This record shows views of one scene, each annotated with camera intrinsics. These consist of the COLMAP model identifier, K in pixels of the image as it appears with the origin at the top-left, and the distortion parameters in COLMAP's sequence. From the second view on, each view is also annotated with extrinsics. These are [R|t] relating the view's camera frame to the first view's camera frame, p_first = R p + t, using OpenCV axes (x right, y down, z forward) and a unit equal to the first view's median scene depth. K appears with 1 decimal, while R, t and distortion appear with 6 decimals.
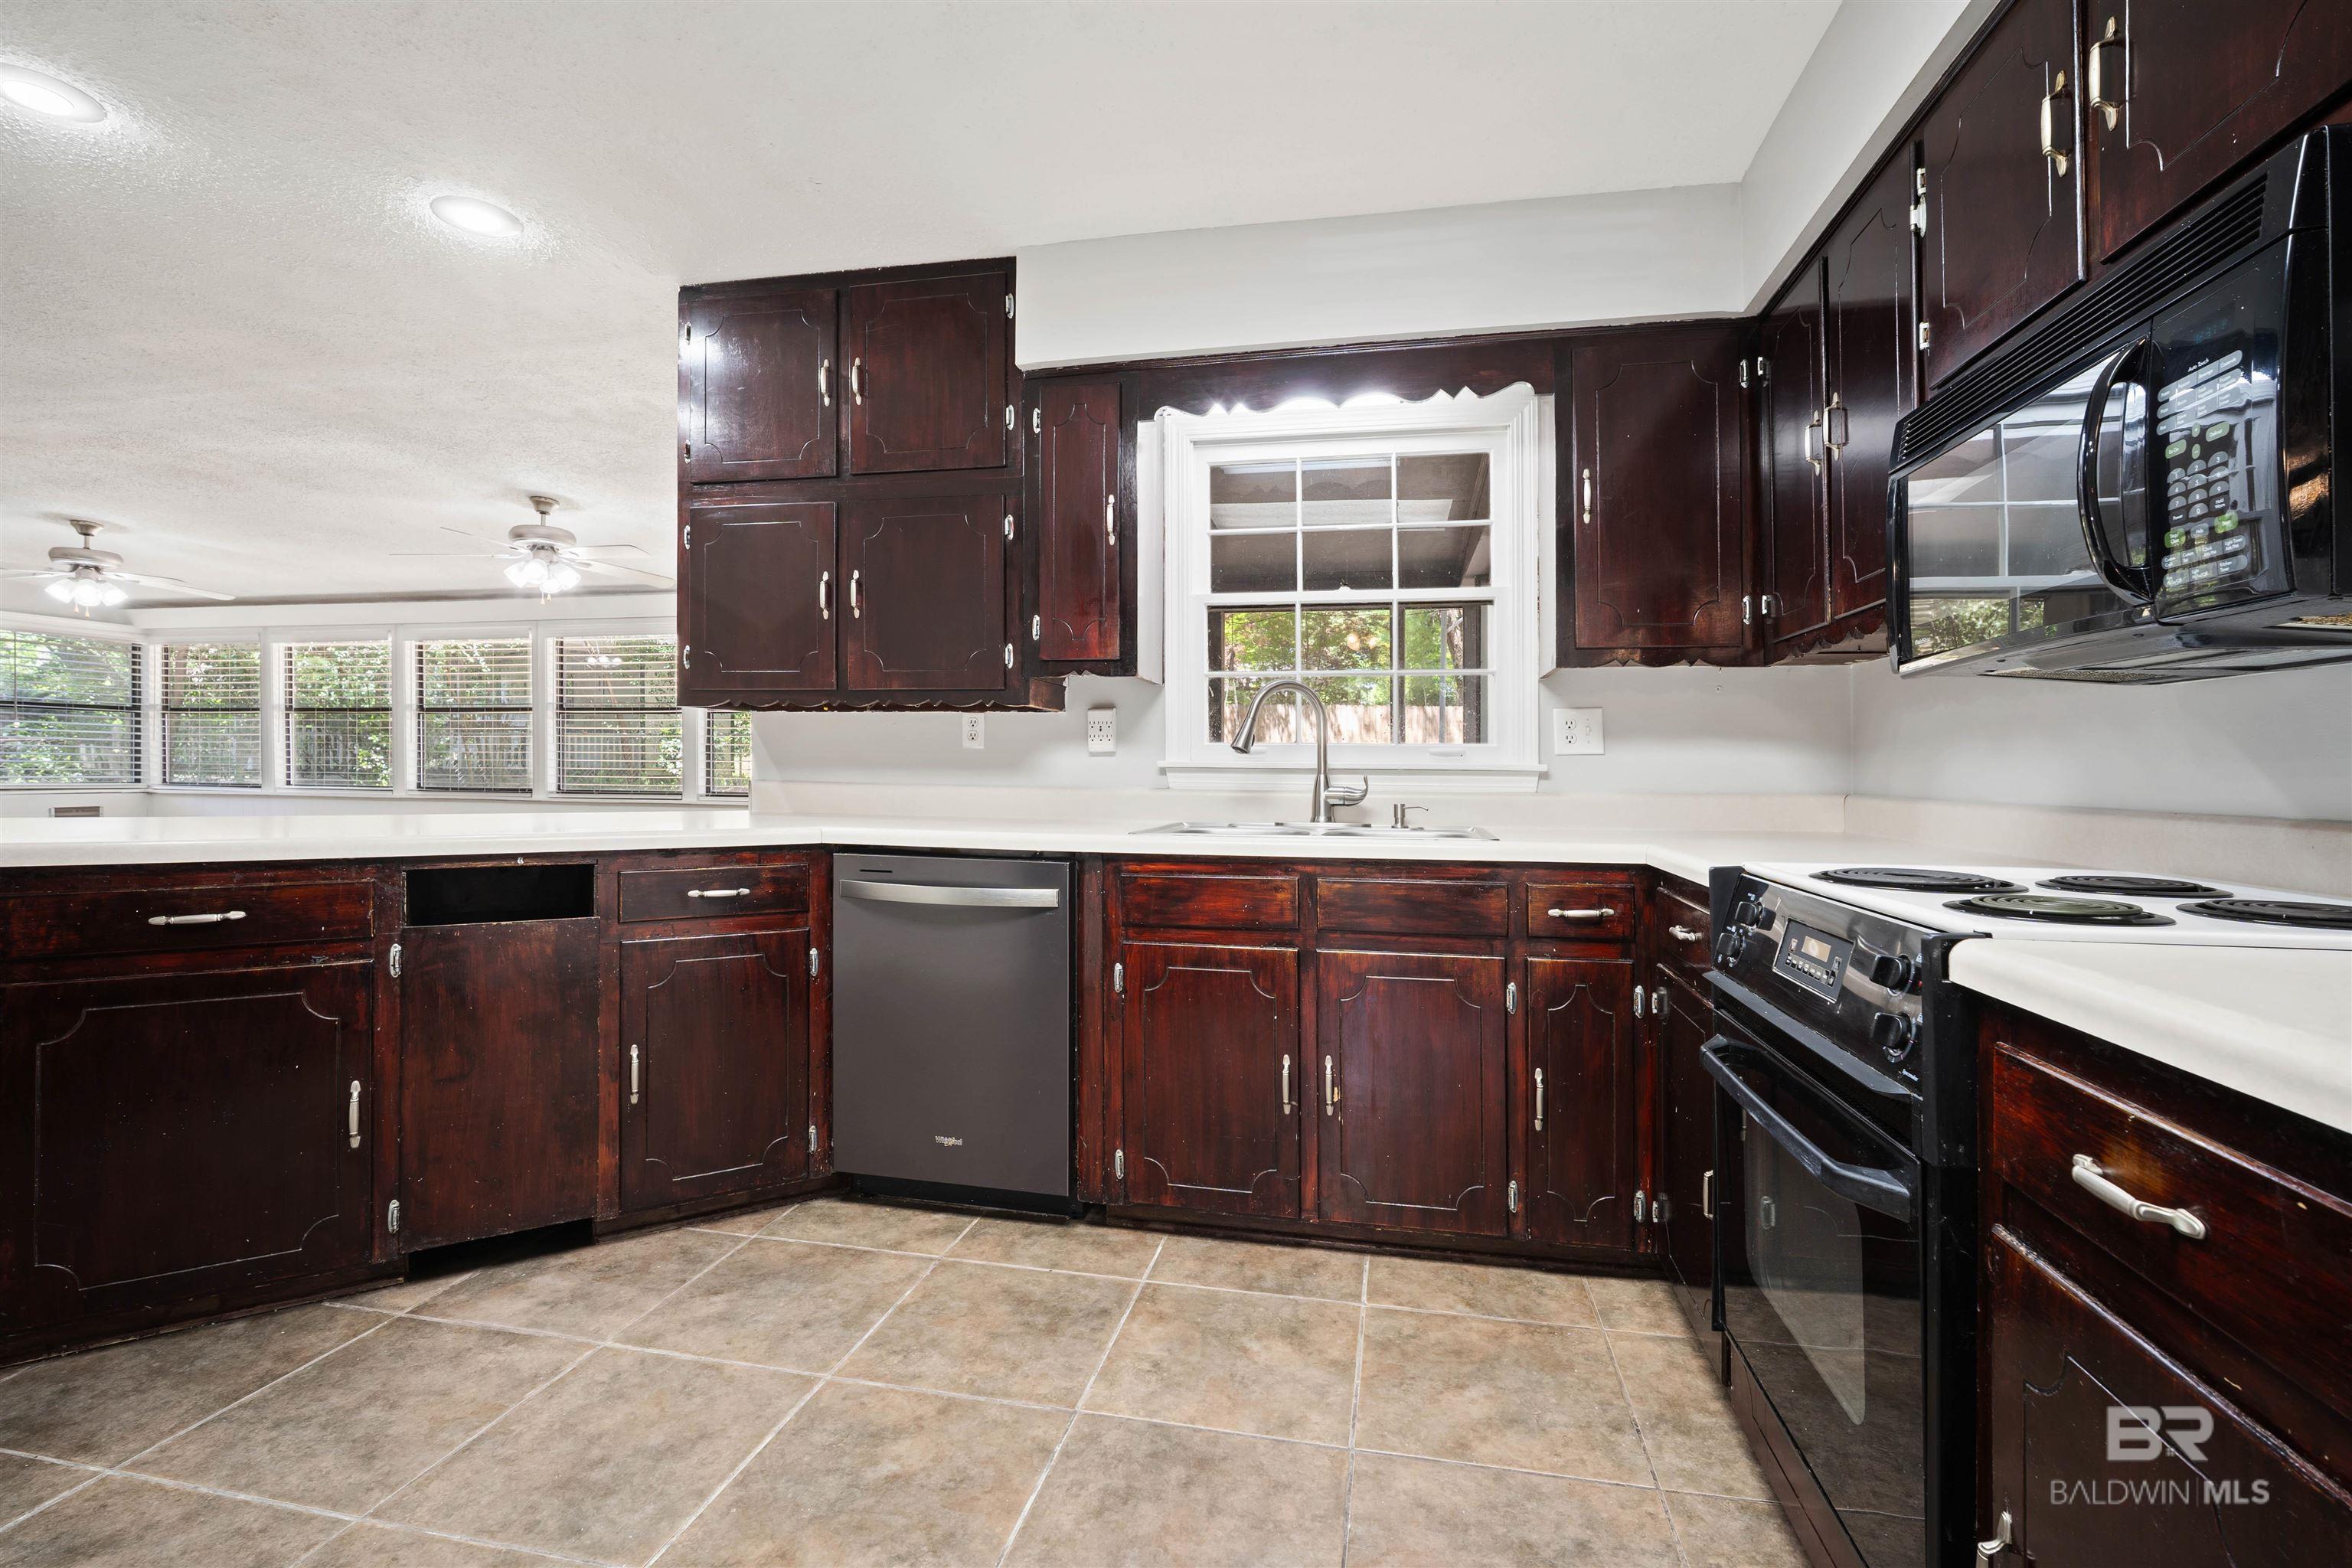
lens RADIAL K [[1030.6, 0, 1244.8], [0, 1030.6, 759.8], [0, 0, 1]] dist [-0.007258, -0.001061]
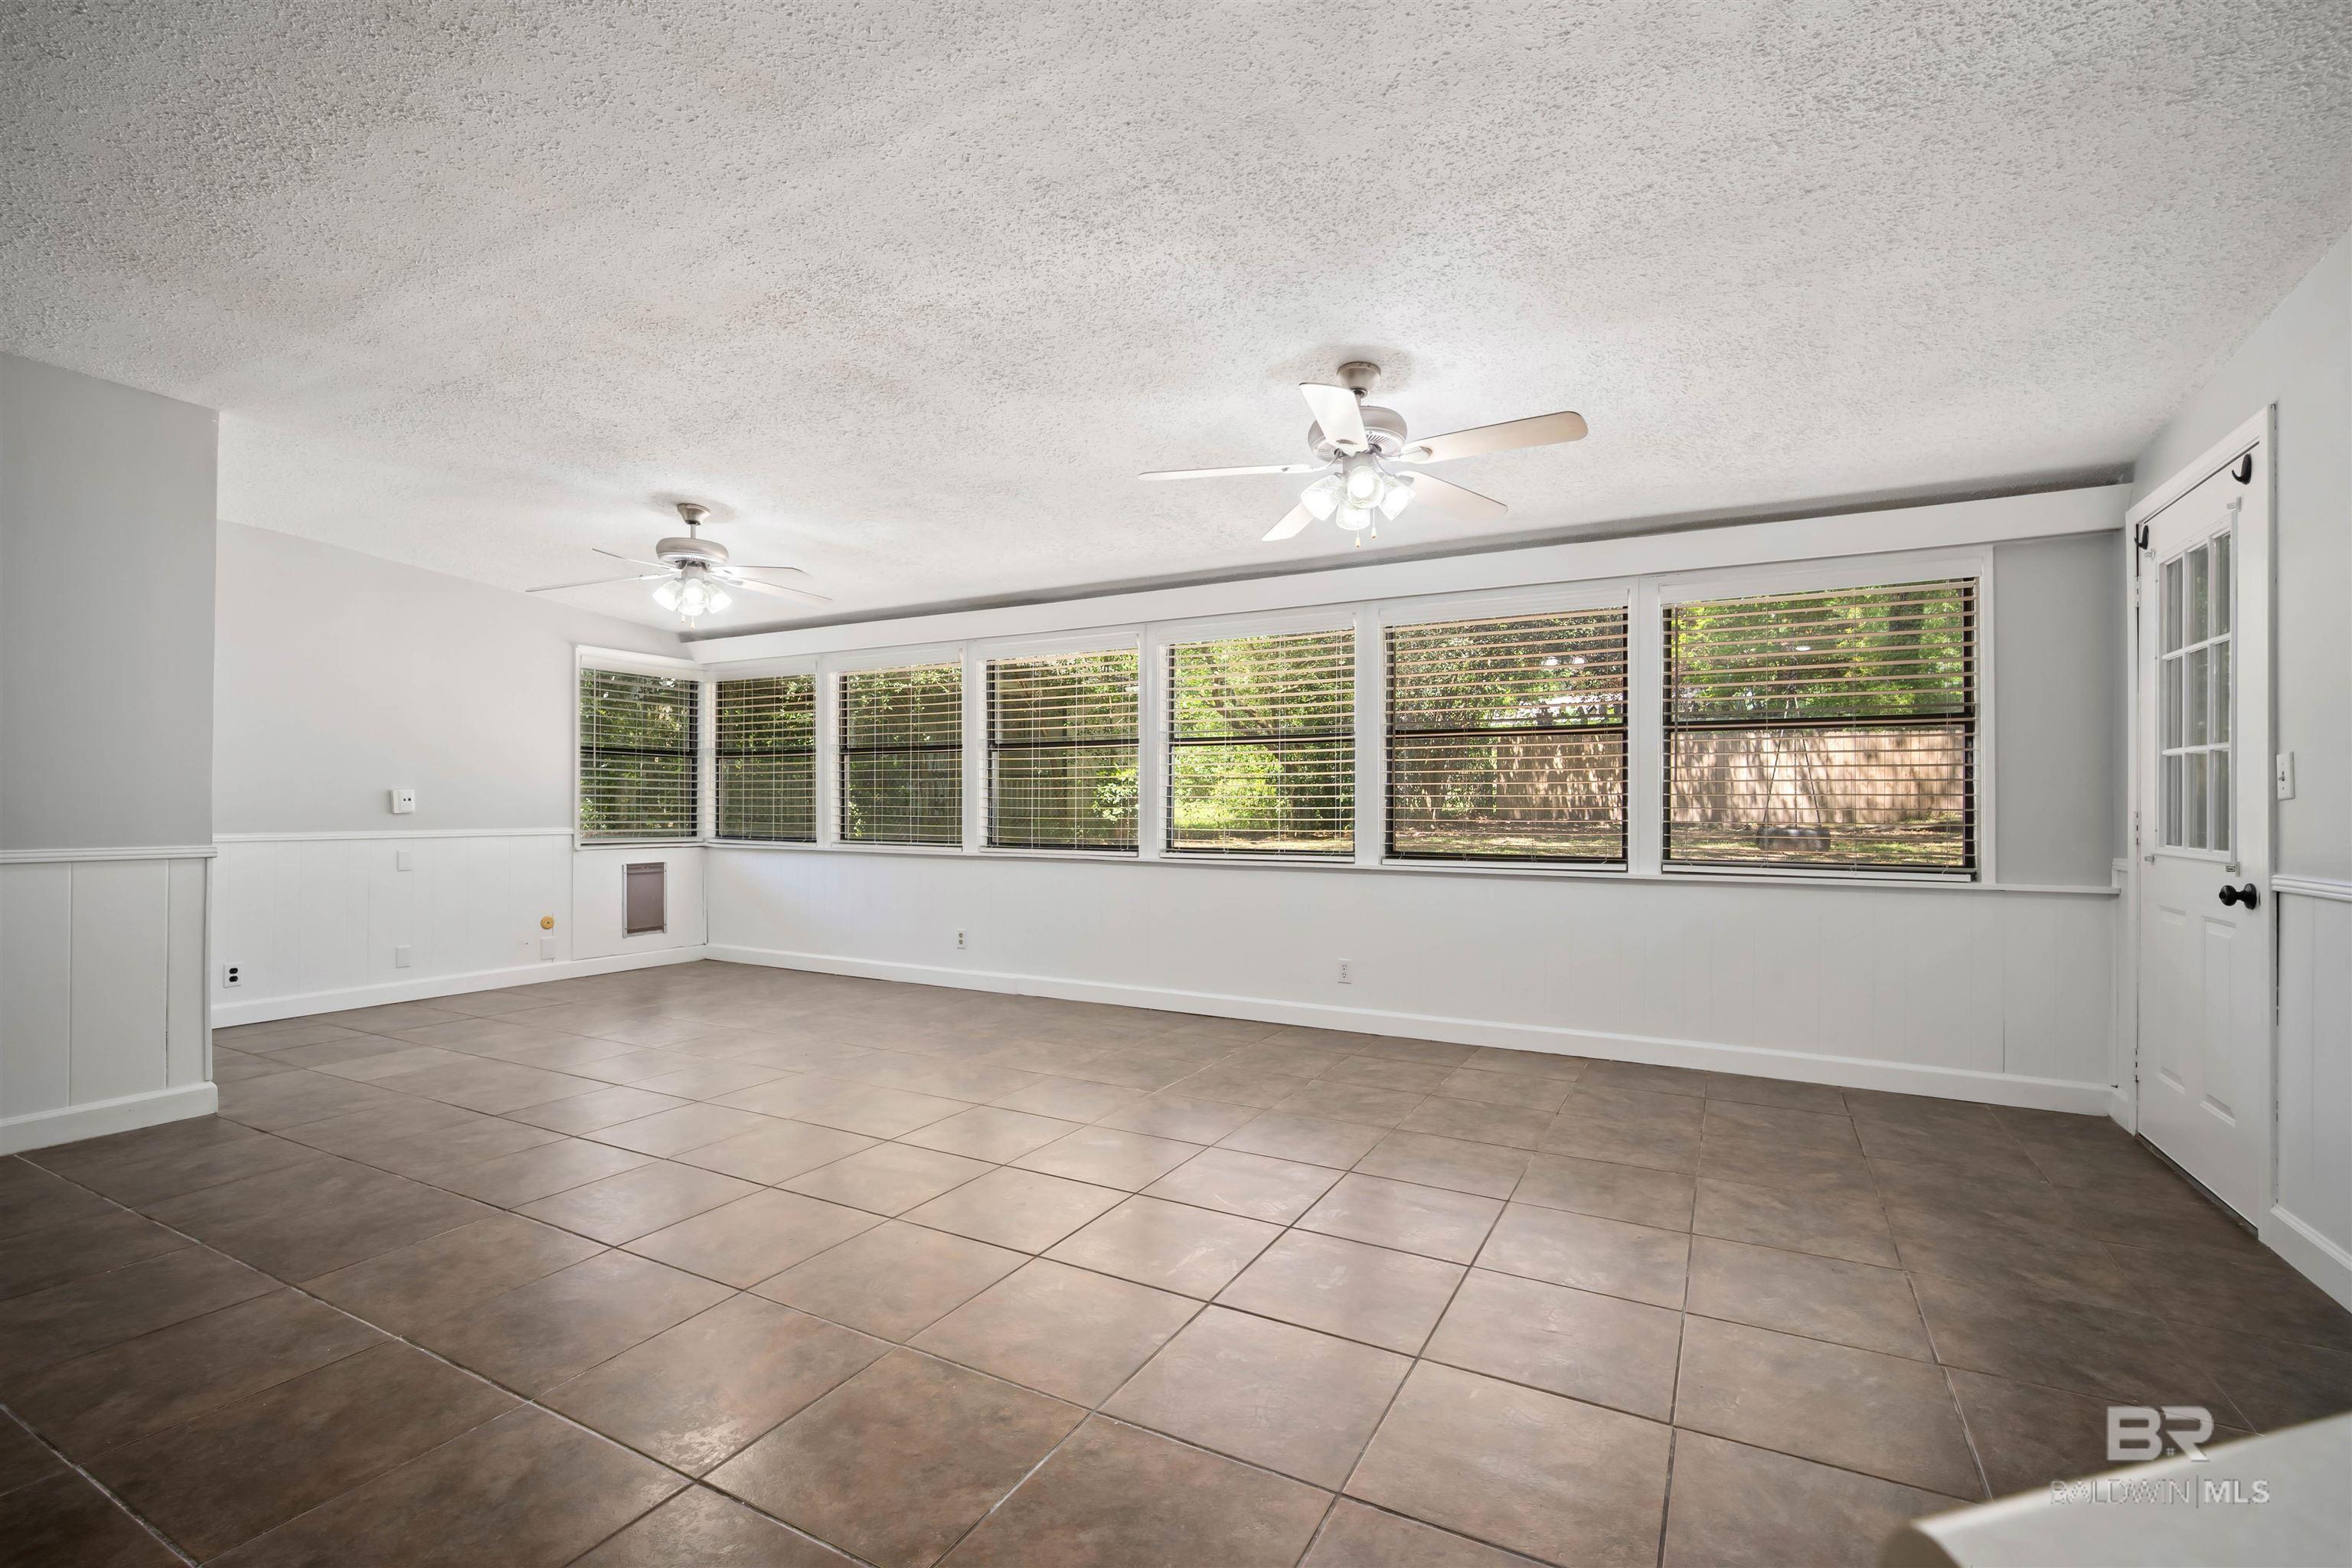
lens RADIAL K [[1030.6, 0, 1197.8], [0, 1030.6, 788.7], [0, 0, 1]] dist [-0.007258, -0.001061]
pose [[0.953503, -0.012460, -0.301127, -1.342169], [0.009638, 0.999895, -0.010854, -0.017227], [0.301230, 0.007447, 0.953522, 0.928519]]
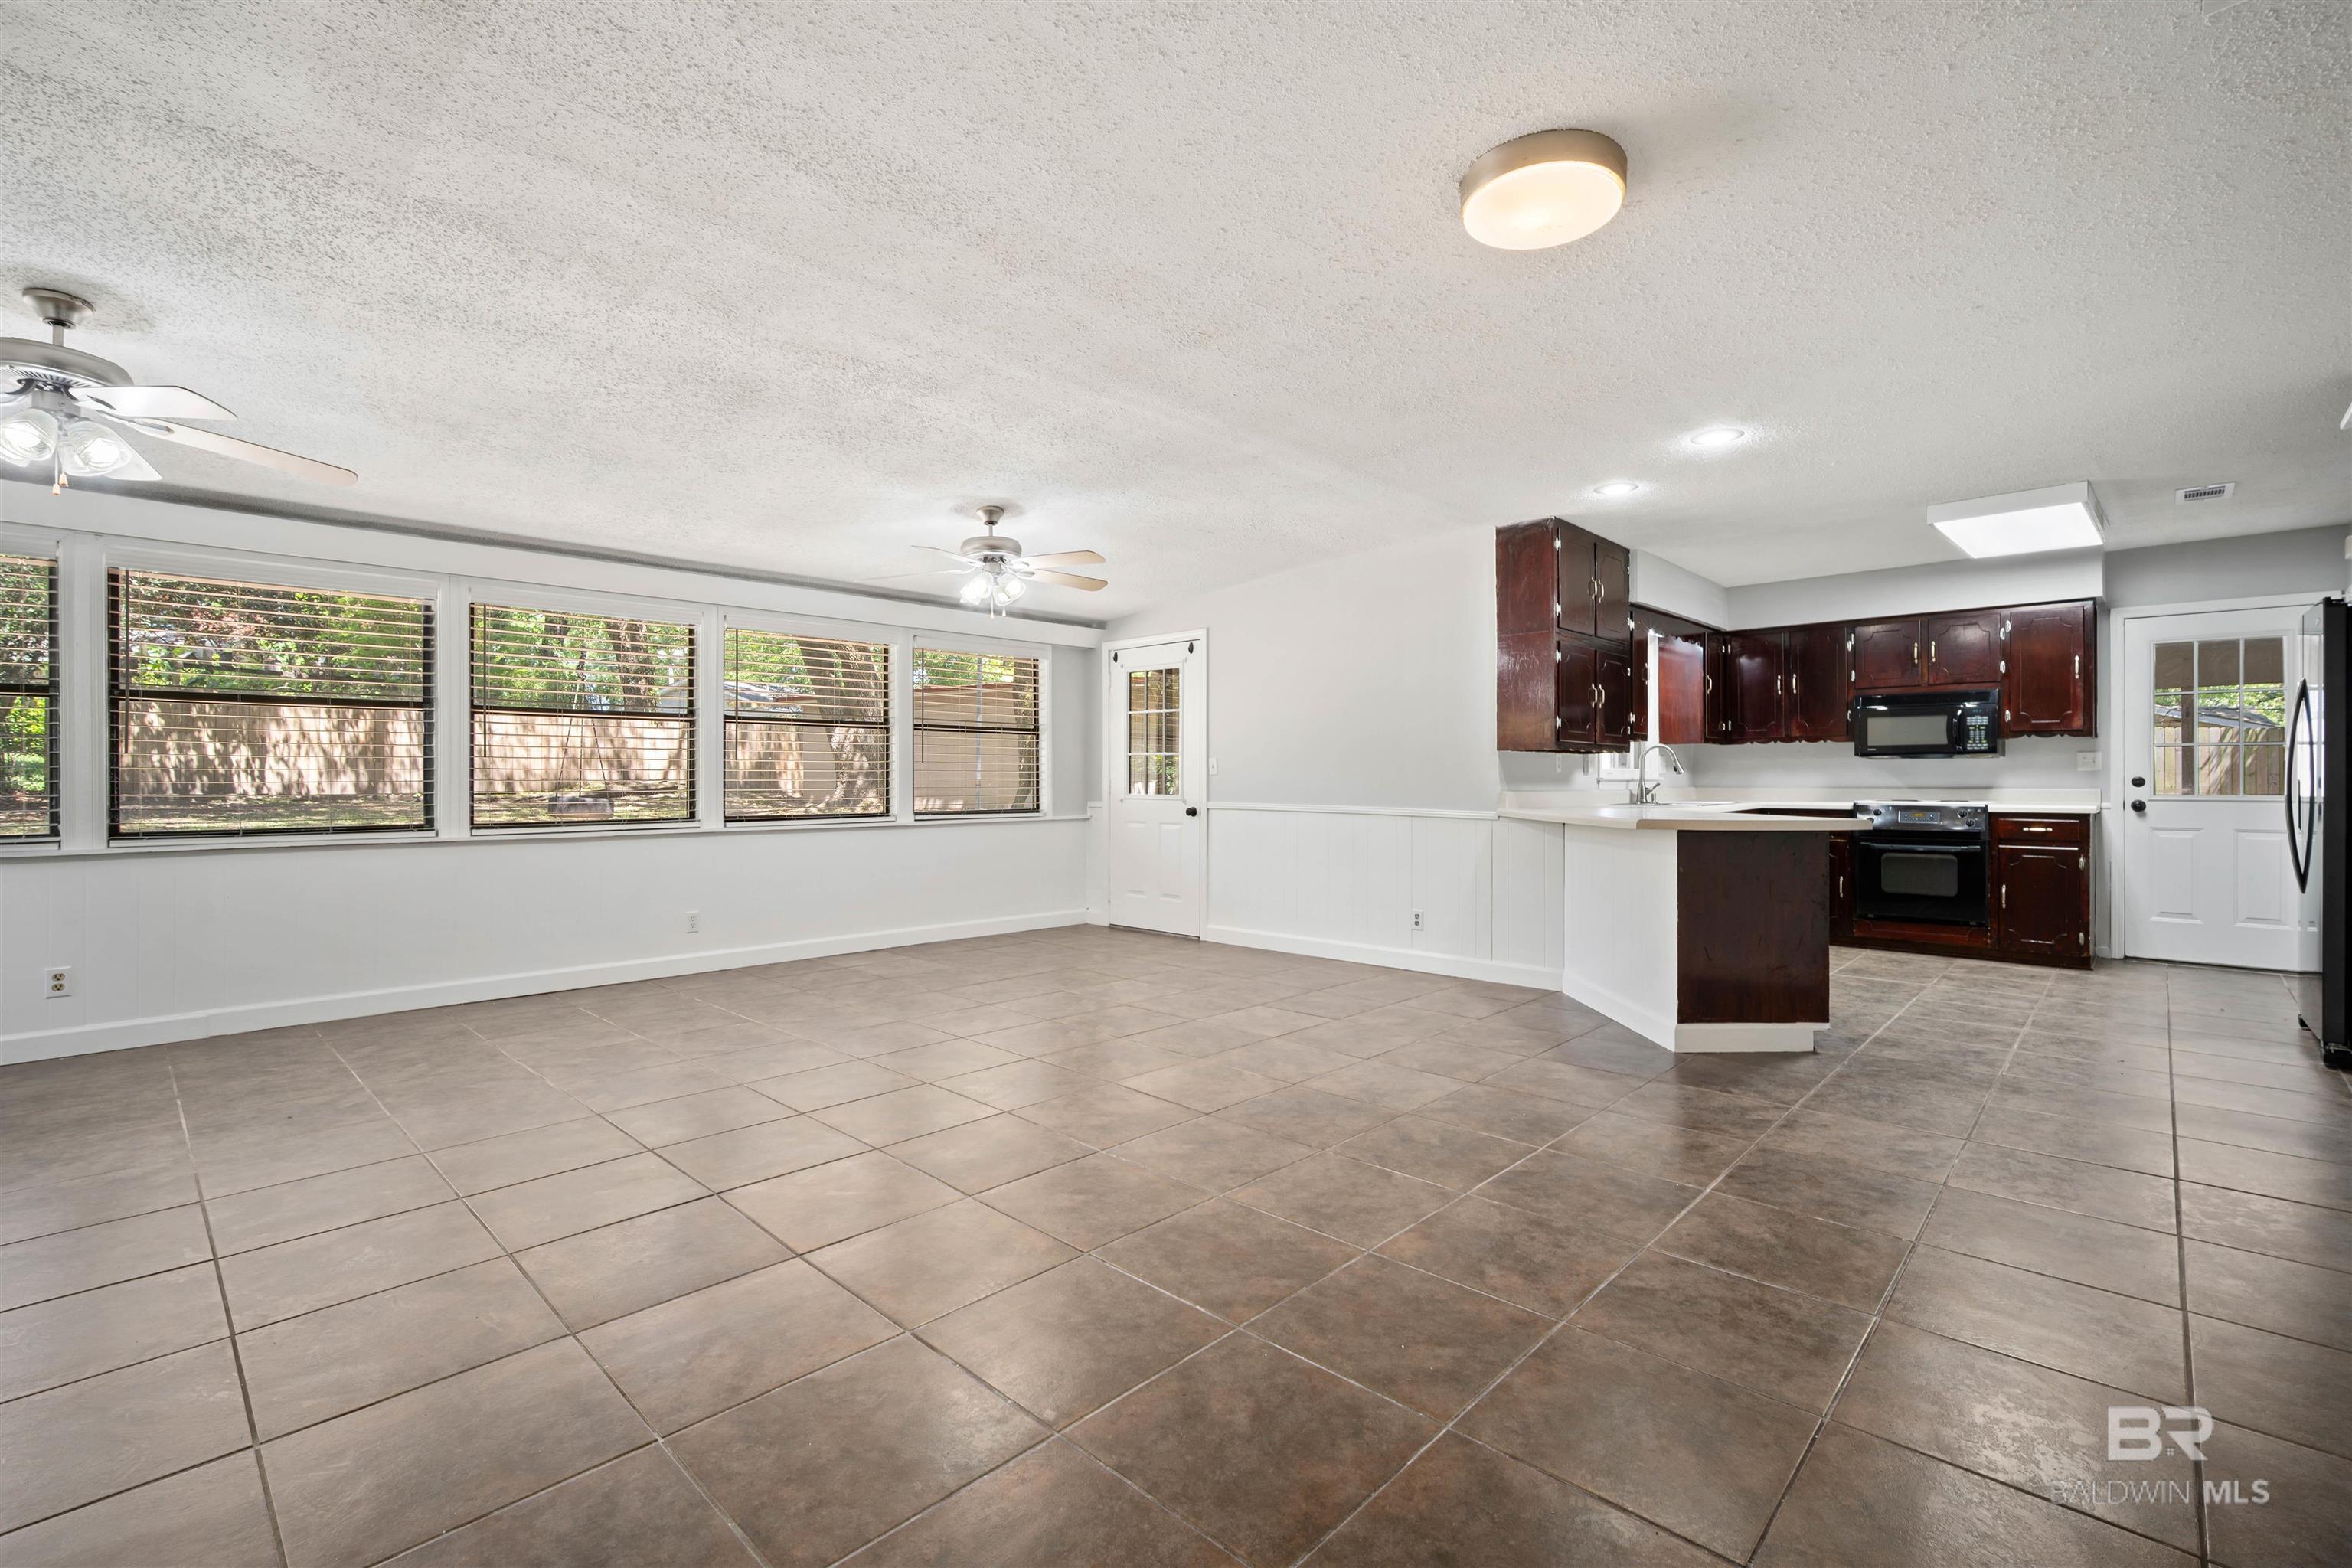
lens RADIAL K [[1030.6, 0, 1175.4], [0, 1030.6, 764.0], [0, 0, 1]] dist [-0.007258, -0.001061]
pose [[0.539572, -0.004123, 0.841929, -3.139954], [-0.001906, 0.999979, 0.006119, -0.048767], [-0.841937, -0.004906, 0.539553, 0.759525]]
